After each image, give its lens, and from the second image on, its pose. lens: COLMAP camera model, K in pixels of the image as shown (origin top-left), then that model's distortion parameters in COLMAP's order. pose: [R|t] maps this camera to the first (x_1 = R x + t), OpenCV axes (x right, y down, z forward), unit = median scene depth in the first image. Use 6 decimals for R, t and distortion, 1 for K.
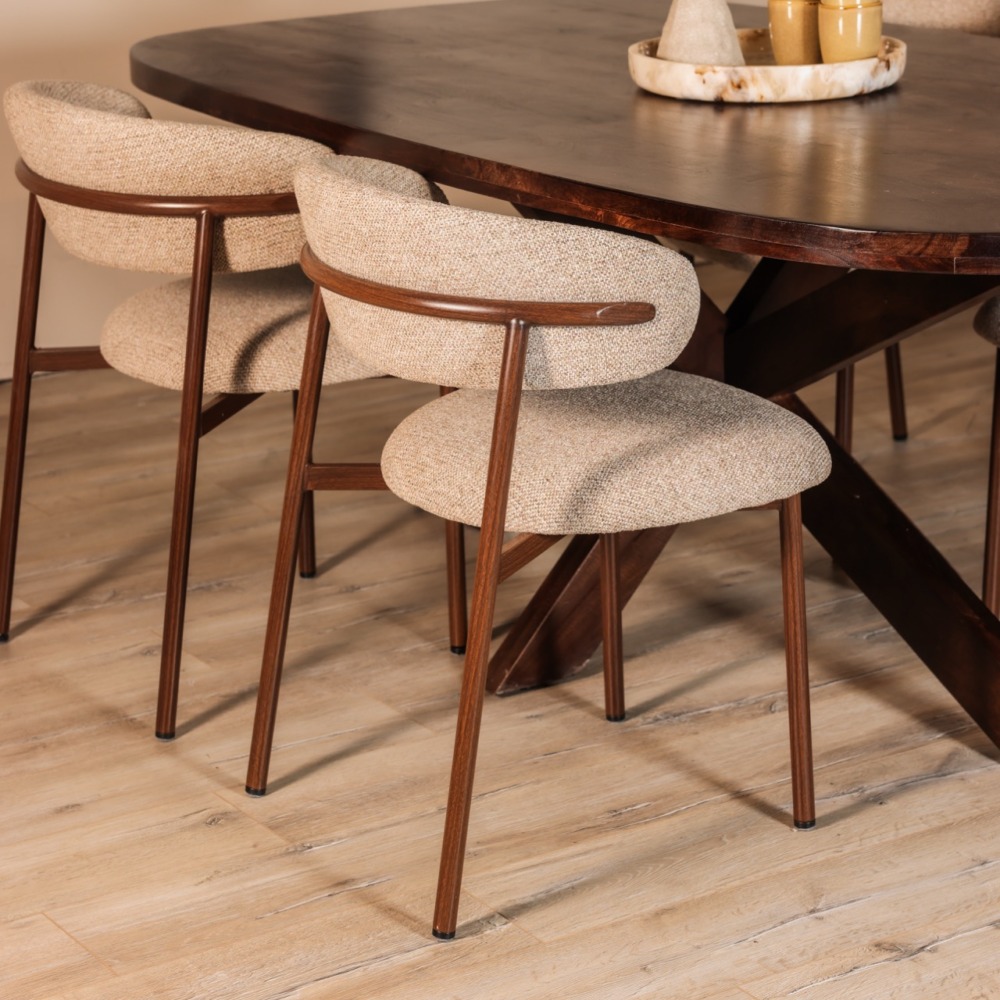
lens RADIAL K [[2553.4, 0, 500.4], [0, 2553.4, 394.9], [0, 0, 1]] dist [0.150363, 0.228724]
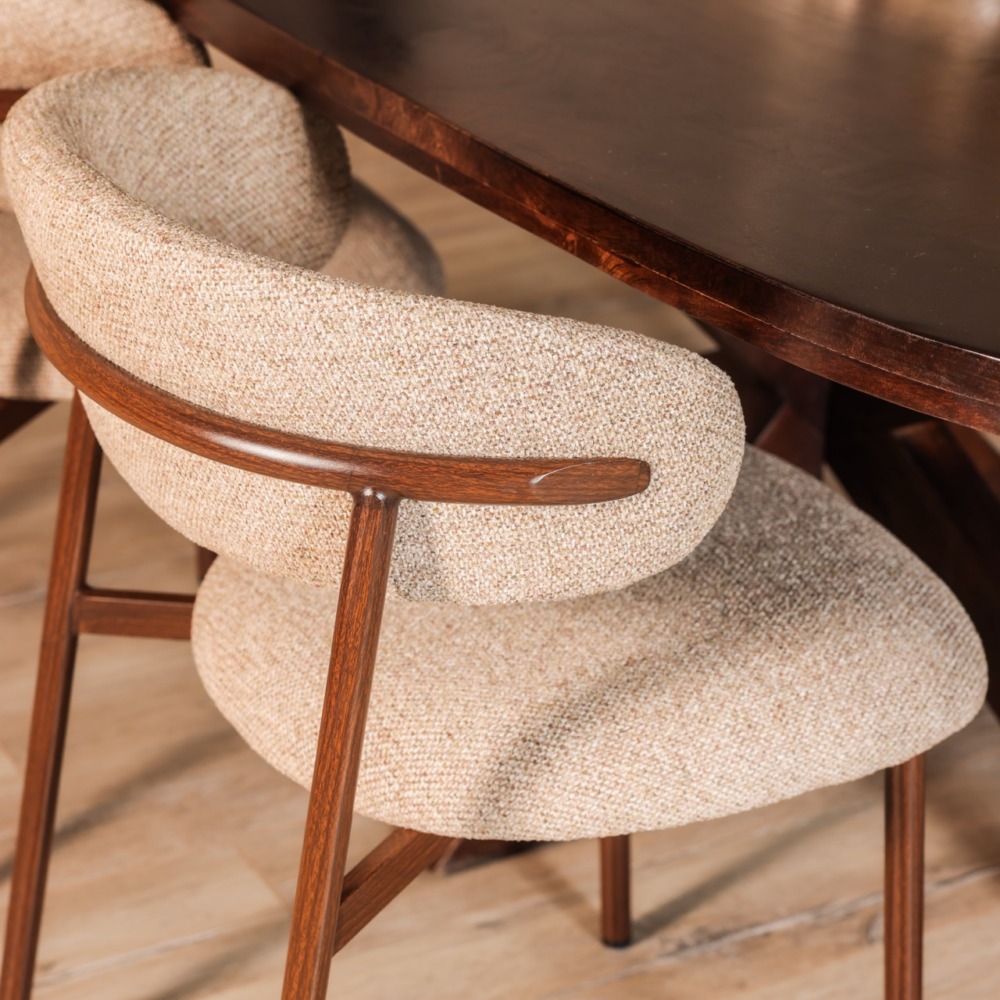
lens RADIAL K [[2701.4, 0, 478.3], [0, 2701.4, 501.8], [0, 0, 1]] dist [0.153061, -0.009904]
pose [[0.997005, 0.048623, -0.060140, 0.046668], [-0.037549, 0.984168, 0.173214, -0.094092], [0.067611, -0.170437, 0.983046, 0.370317]]
